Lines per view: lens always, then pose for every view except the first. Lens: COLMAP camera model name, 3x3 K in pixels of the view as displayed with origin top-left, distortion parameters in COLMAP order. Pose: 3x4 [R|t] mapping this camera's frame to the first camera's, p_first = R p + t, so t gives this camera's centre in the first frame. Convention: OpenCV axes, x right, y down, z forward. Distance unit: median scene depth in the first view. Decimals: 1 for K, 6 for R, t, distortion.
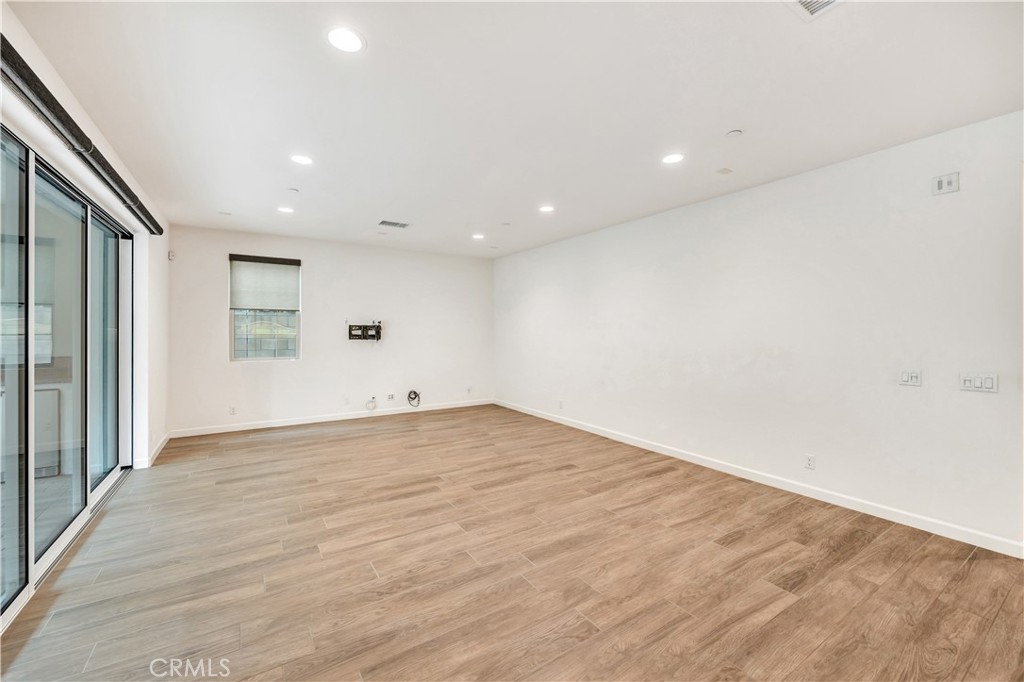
lens RADIAL K [[413.7, 0, 514.0], [0, 413.7, 331.7], [0, 0, 1]] dist [-0.000634, -0.001264]
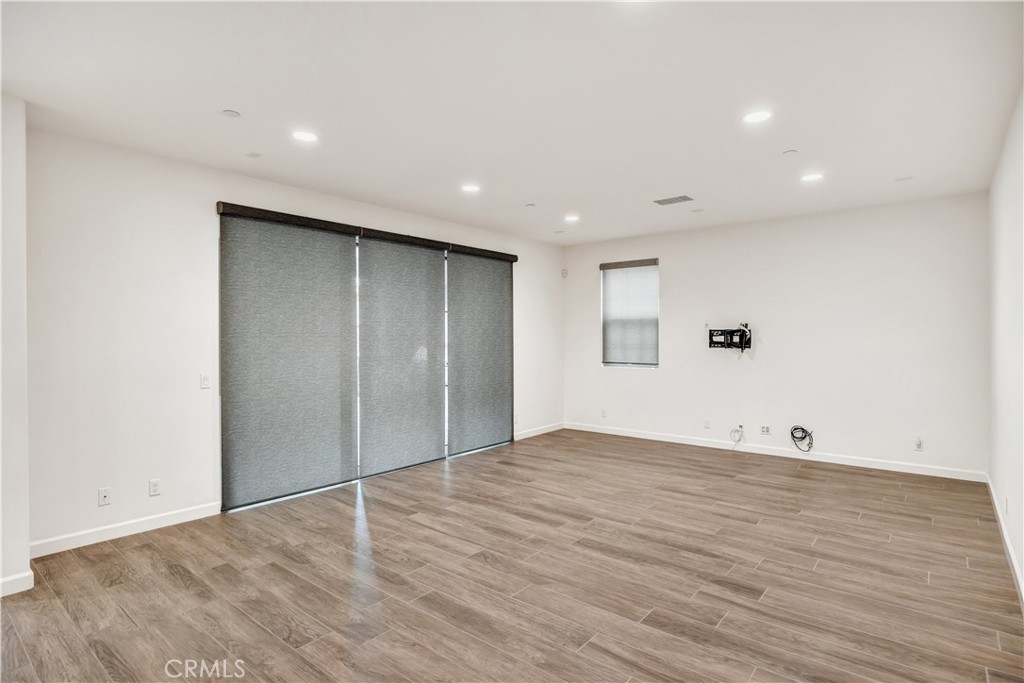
lens RADIAL K [[525.5, 0, 513.4], [0, 525.5, 341.4], [0, 0, 1]] dist [-0.010156, 0.000476]
pose [[0.295874, 0.005247, -0.955213, 0.687798], [0.002692, 0.999976, 0.006326, -0.001245], [0.955223, -0.004443, 0.295852, 0.508634]]
